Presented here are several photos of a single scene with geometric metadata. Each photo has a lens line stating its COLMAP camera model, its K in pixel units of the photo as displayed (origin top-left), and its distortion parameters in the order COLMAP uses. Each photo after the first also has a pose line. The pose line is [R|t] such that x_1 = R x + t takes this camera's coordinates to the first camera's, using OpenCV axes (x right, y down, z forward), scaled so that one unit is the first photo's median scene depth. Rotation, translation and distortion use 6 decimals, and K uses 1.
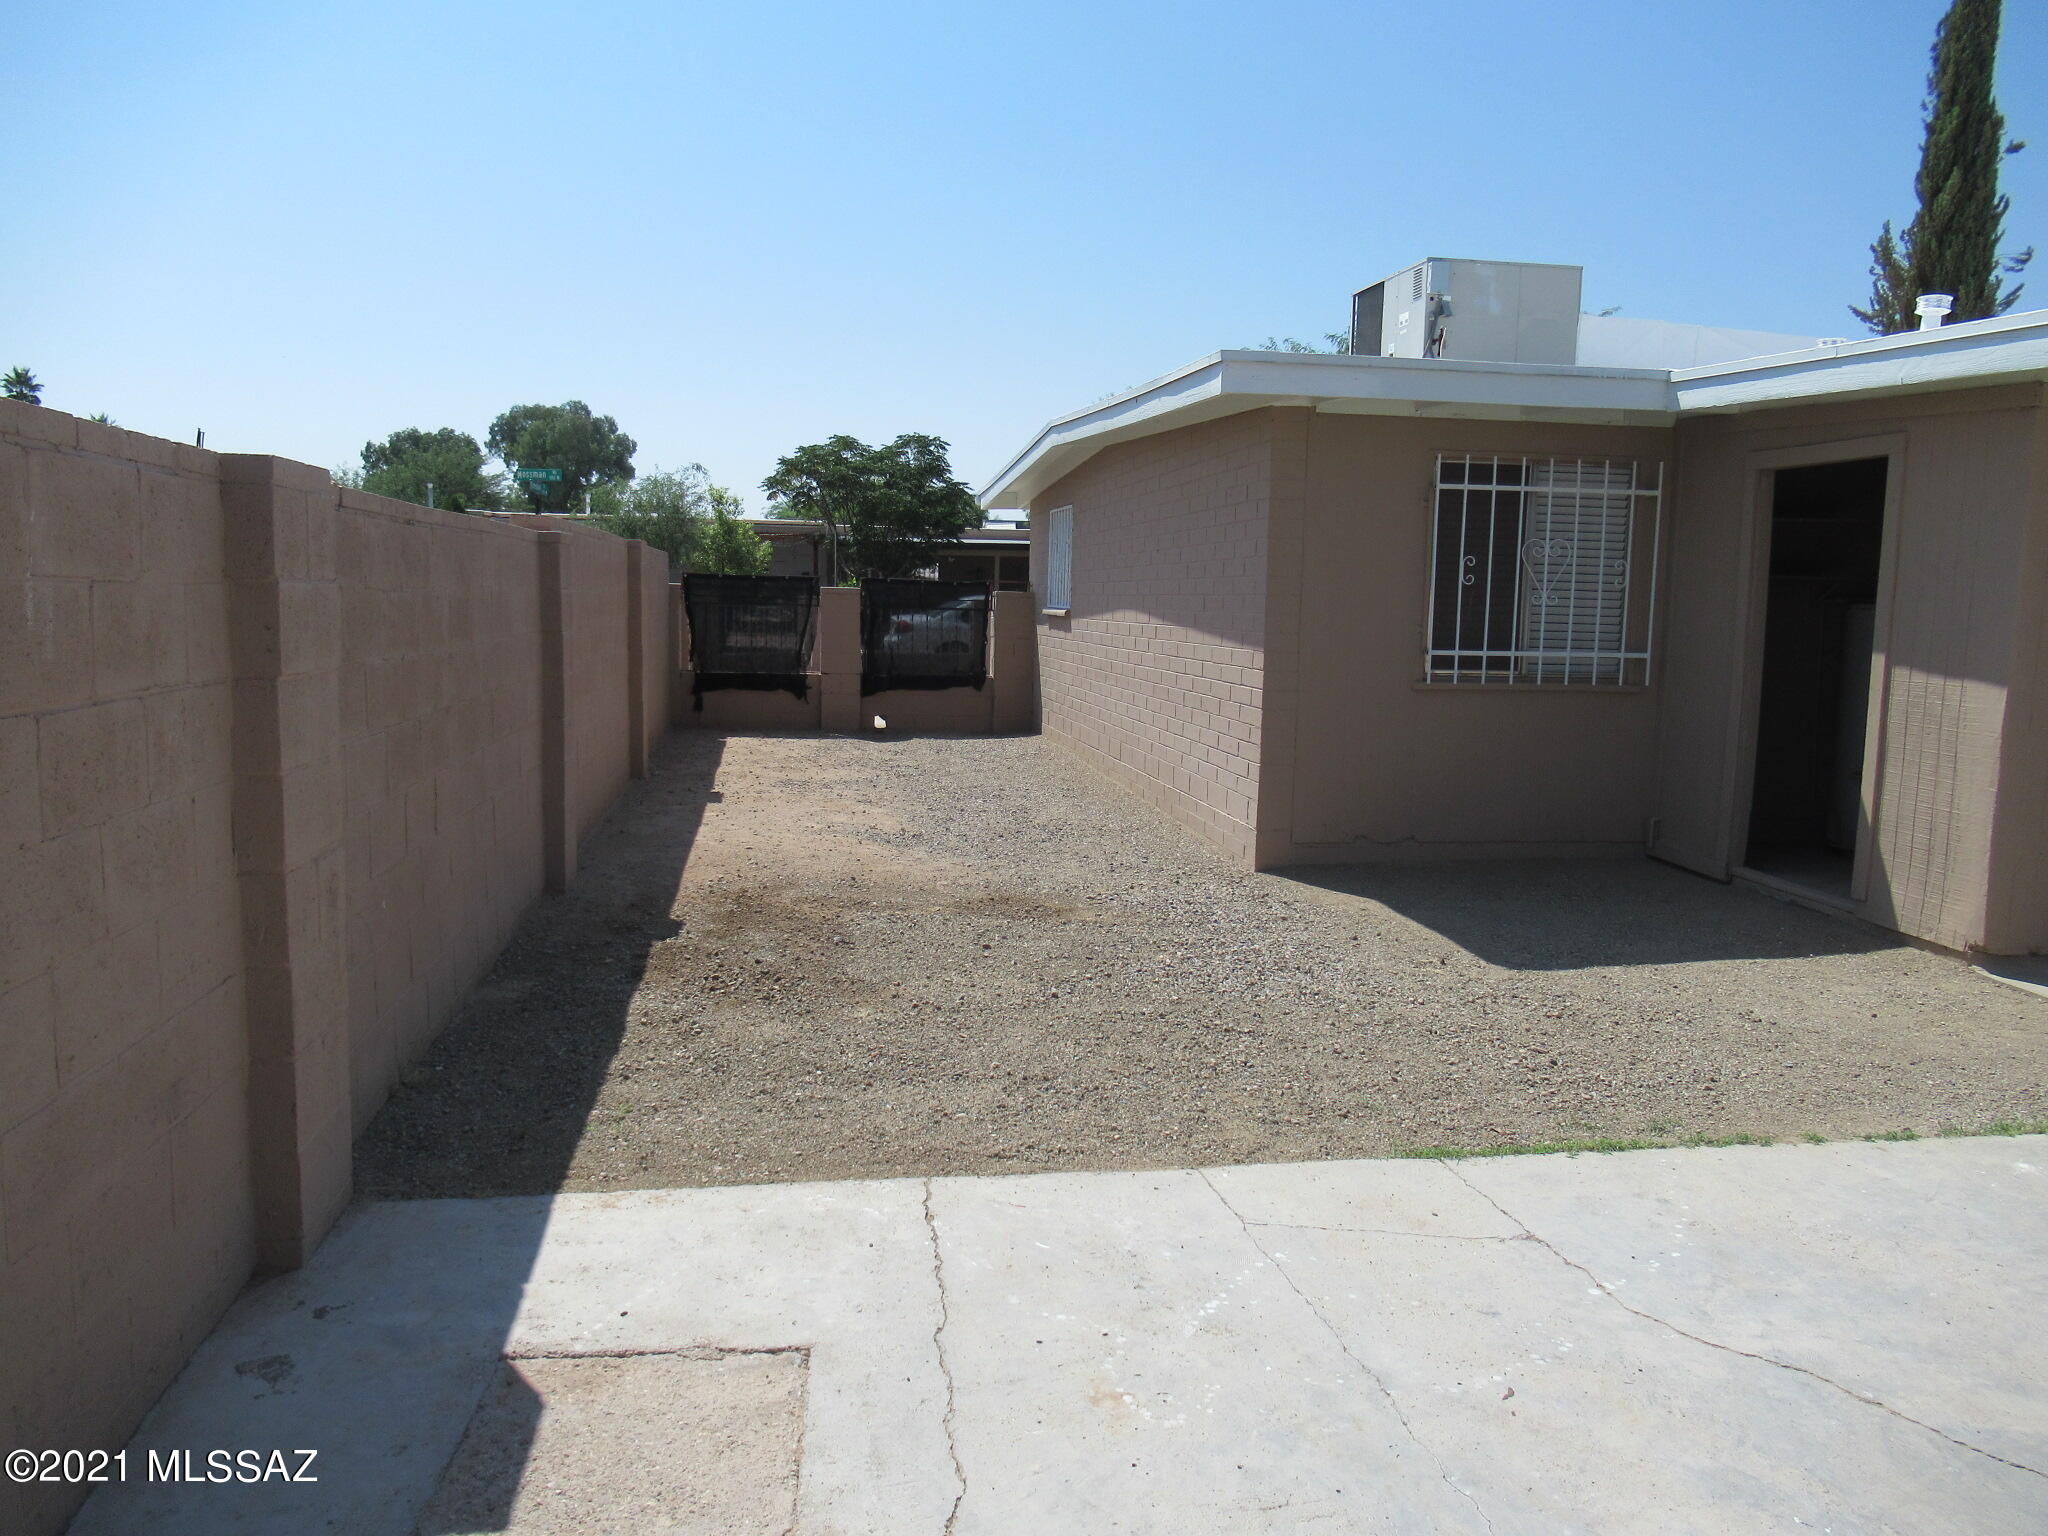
lens RADIAL K [[1526.6, 0, 1018.1], [0, 1526.6, 769.8], [0, 0, 1]] dist [-0.005032, -0.006742]
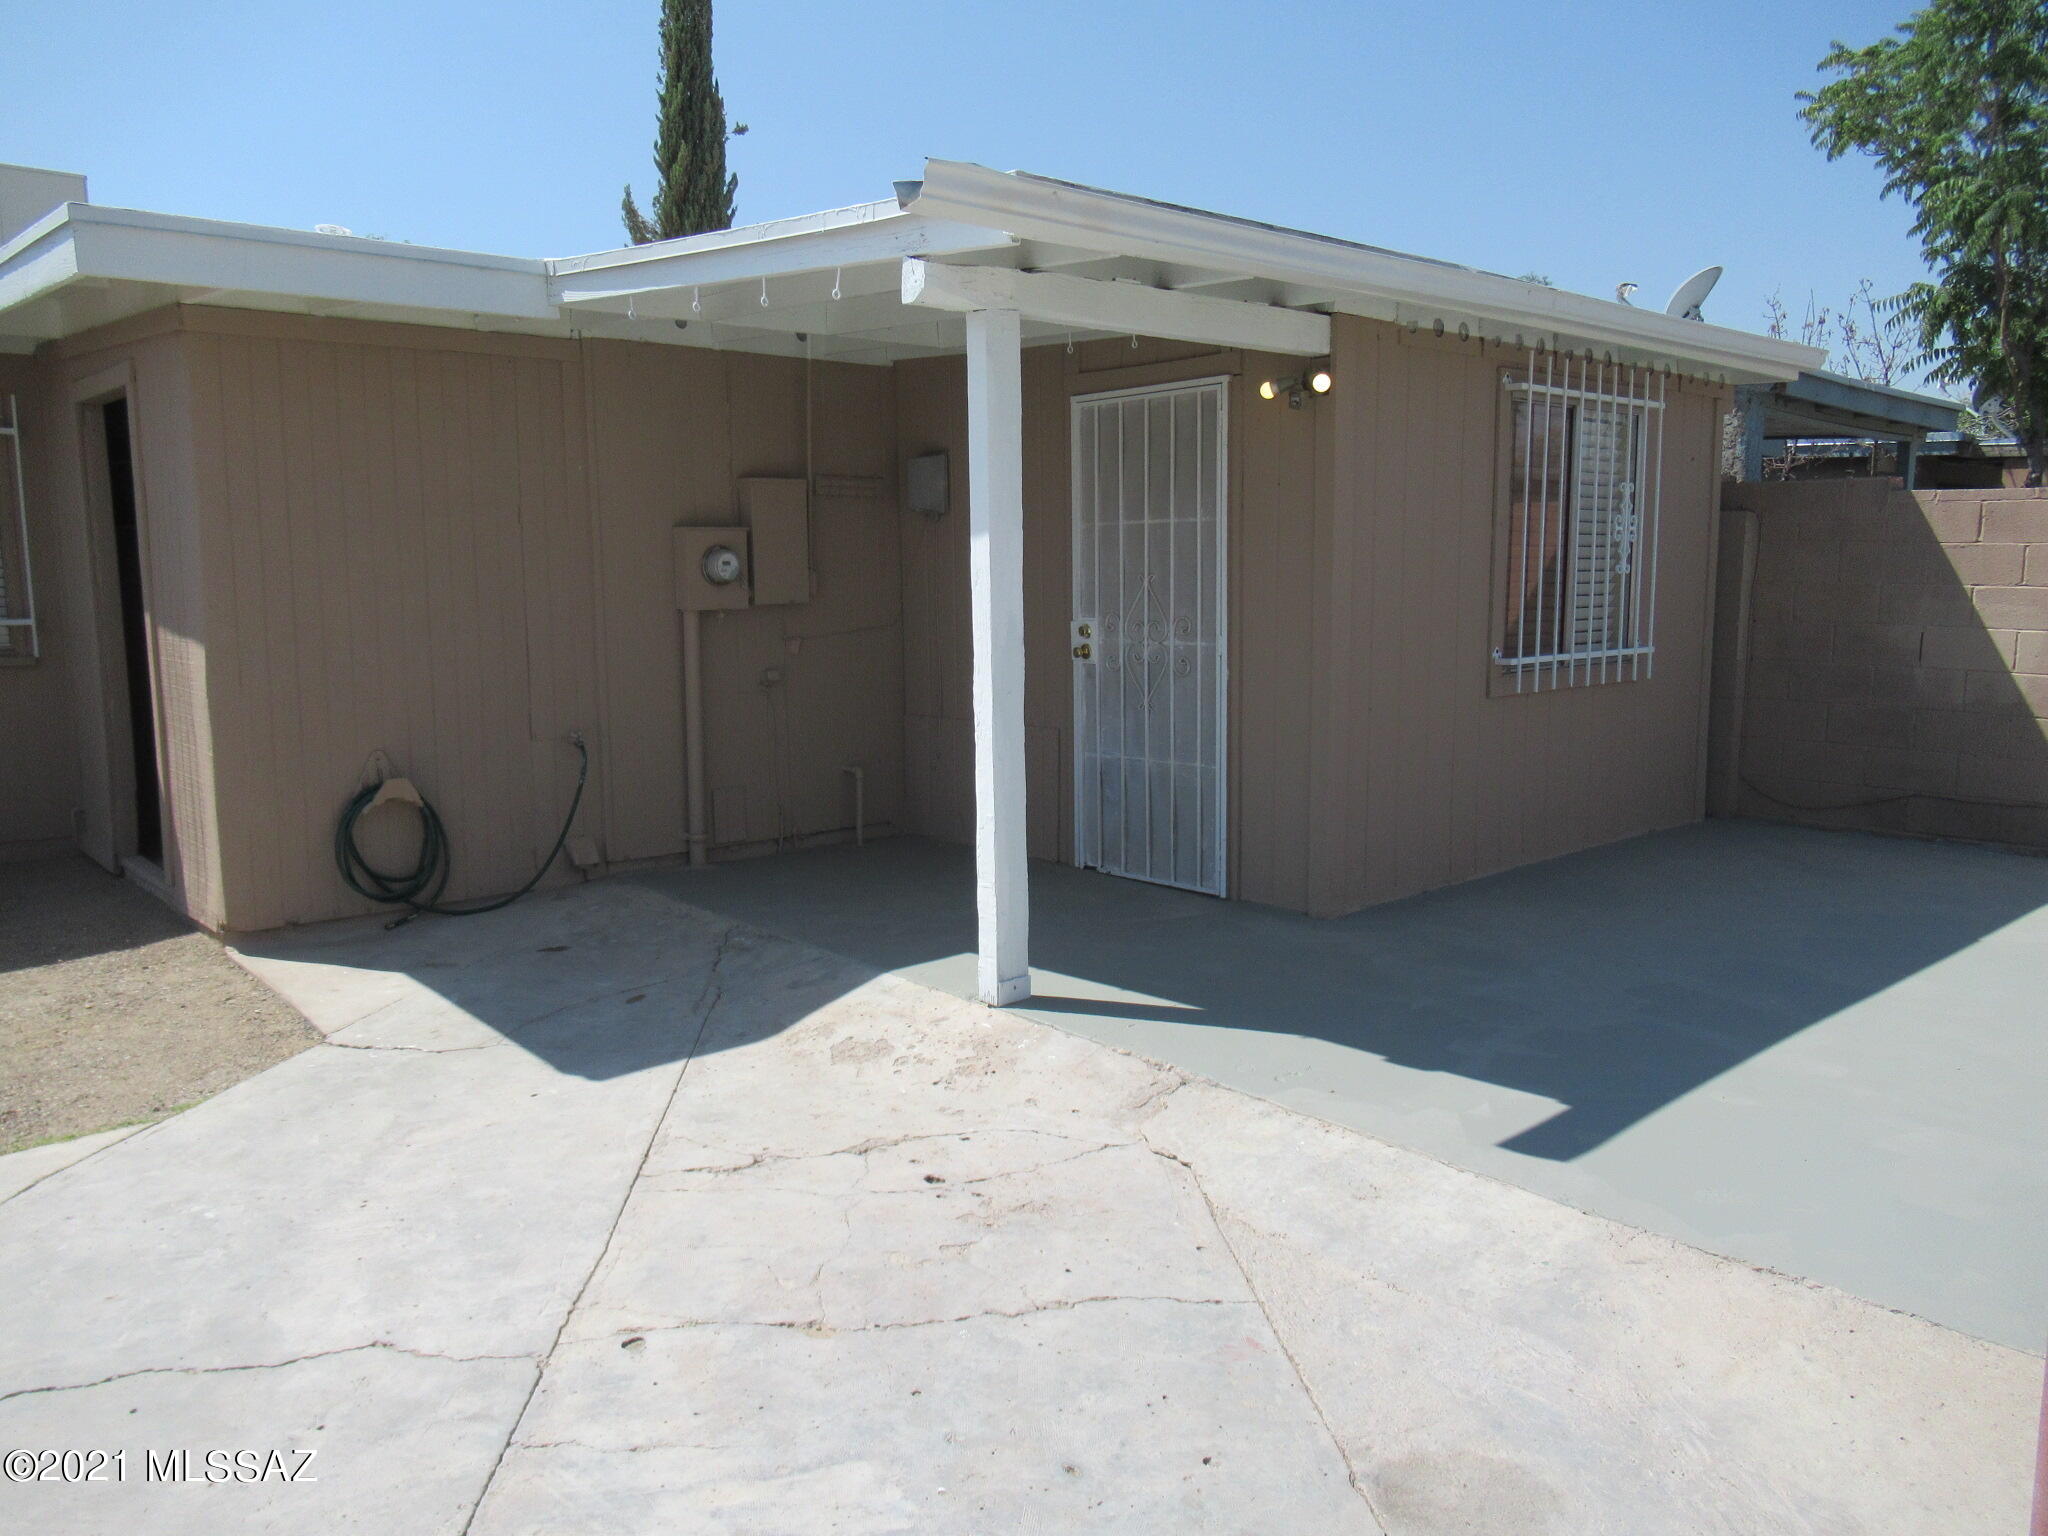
lens RADIAL K [[1526.6, 0, 1019.4], [0, 1526.6, 766.7], [0, 0, 1]] dist [-0.005032, -0.006742]
pose [[0.830881, -0.099328, 0.547514, 0.450538], [0.087748, 0.995017, 0.047350, 0.016472], [-0.549488, 0.008701, 0.835456, -0.023440]]
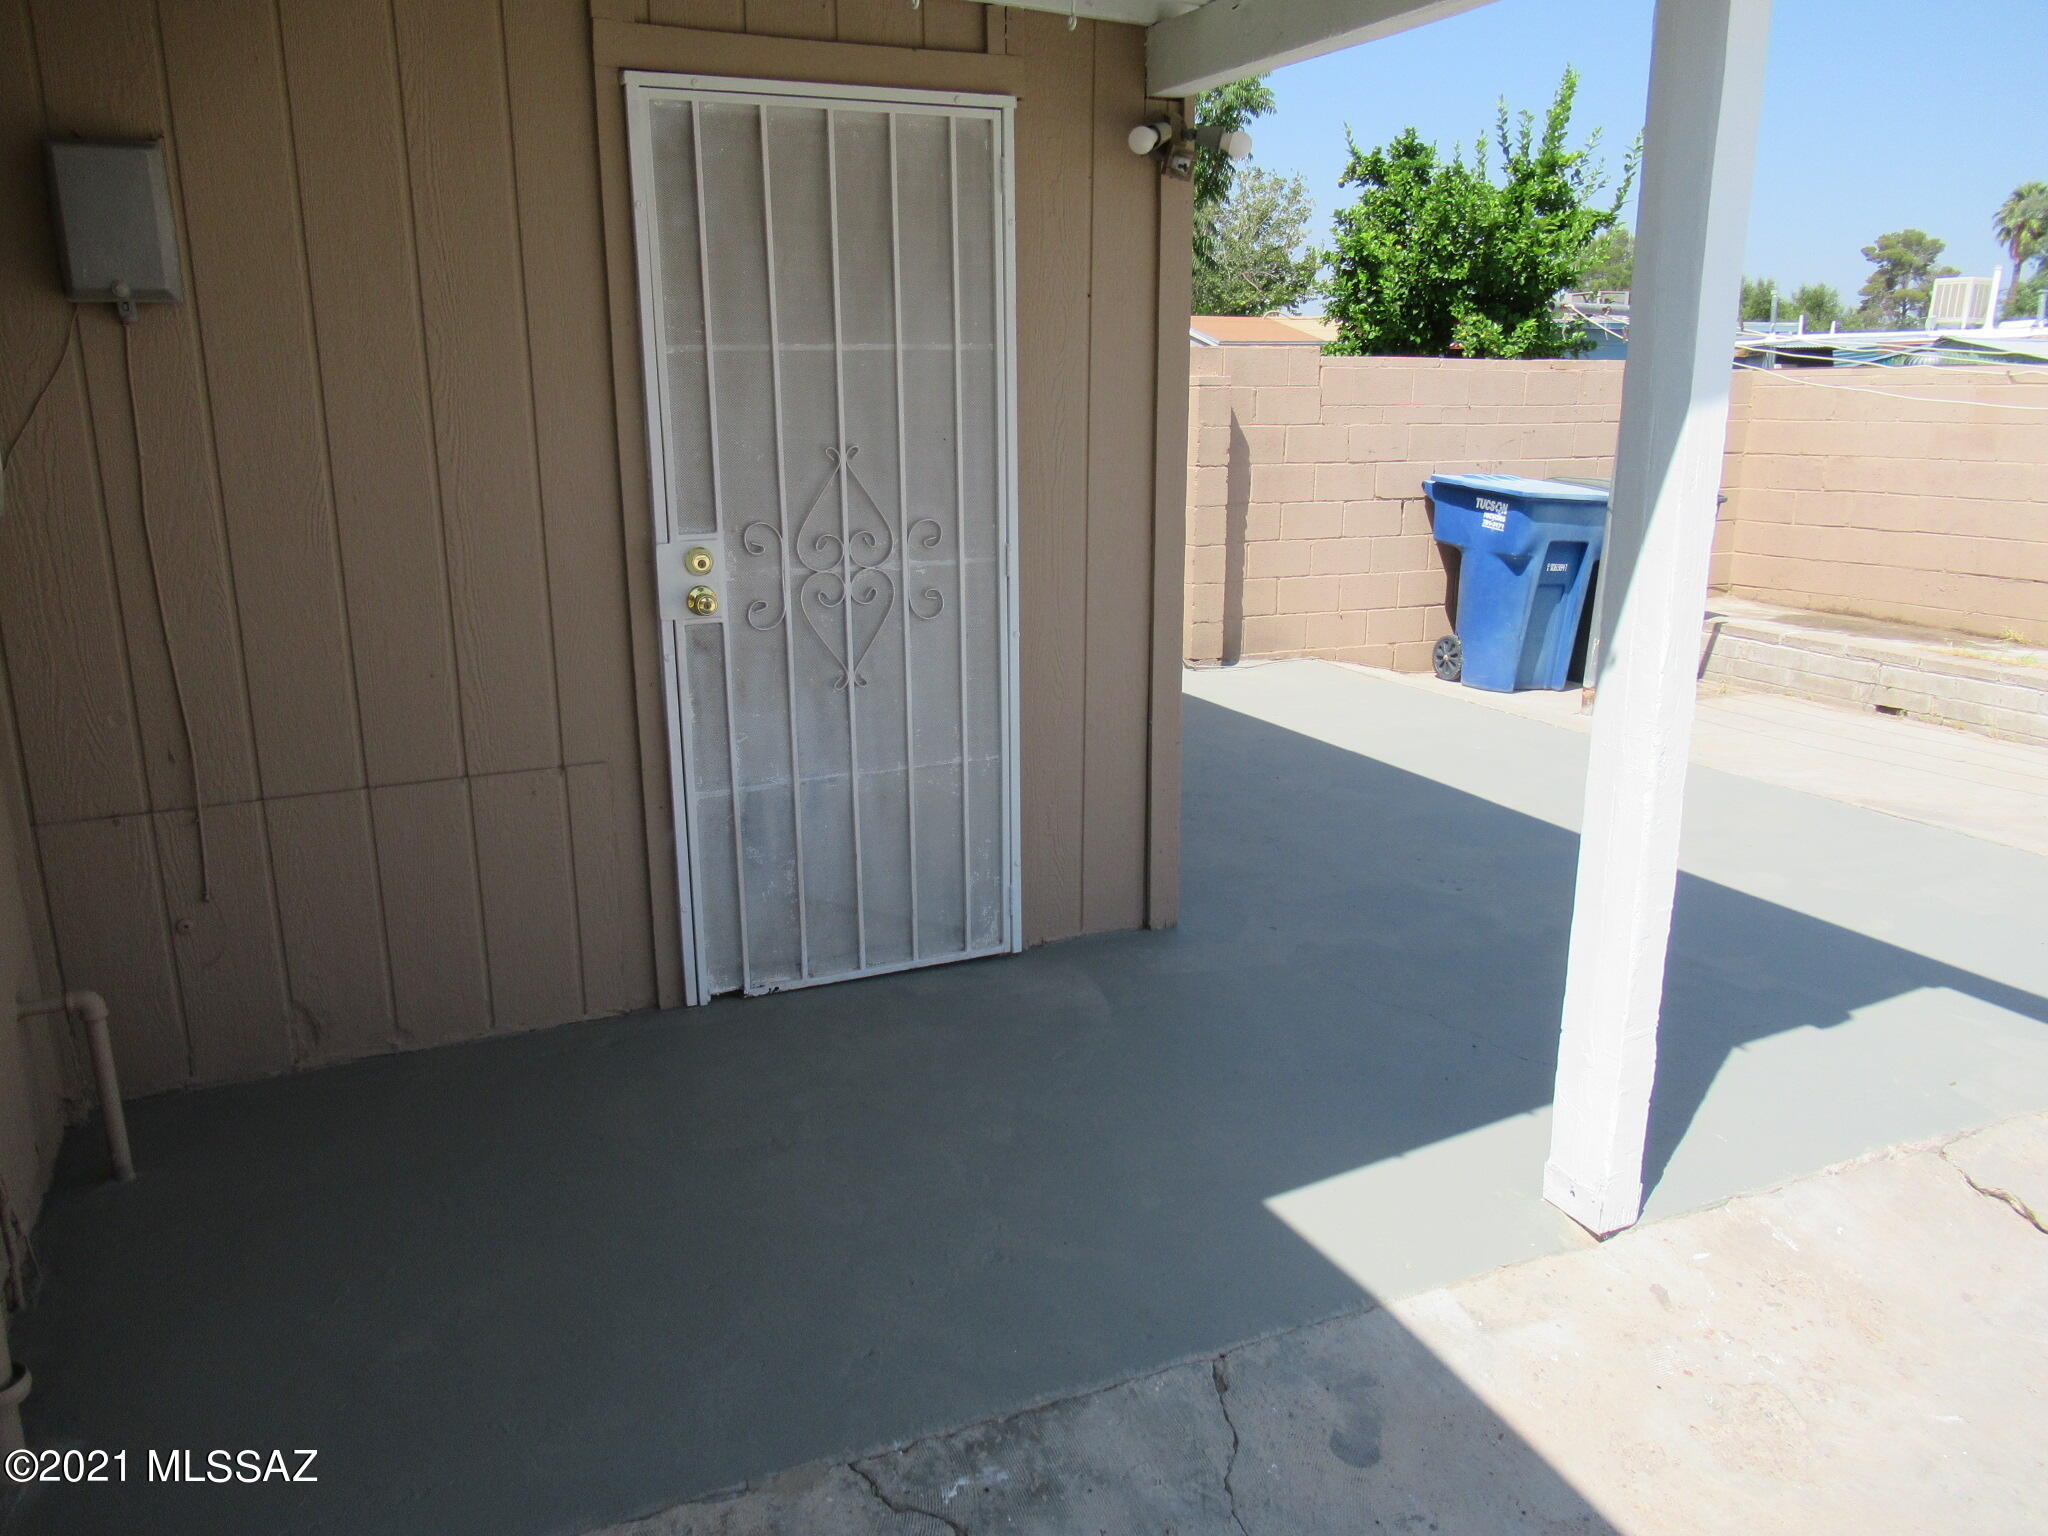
lens RADIAL K [[1526.6, 0, 1036.7], [0, 1526.6, 773.4], [0, 0, 1]] dist [-0.005032, -0.006742]
pose [[-0.284717, -0.269723, 0.919884, 0.512718], [0.102331, 0.945565, 0.308926, -0.088122], [-0.953134, 0.182089, -0.241617, 0.727023]]
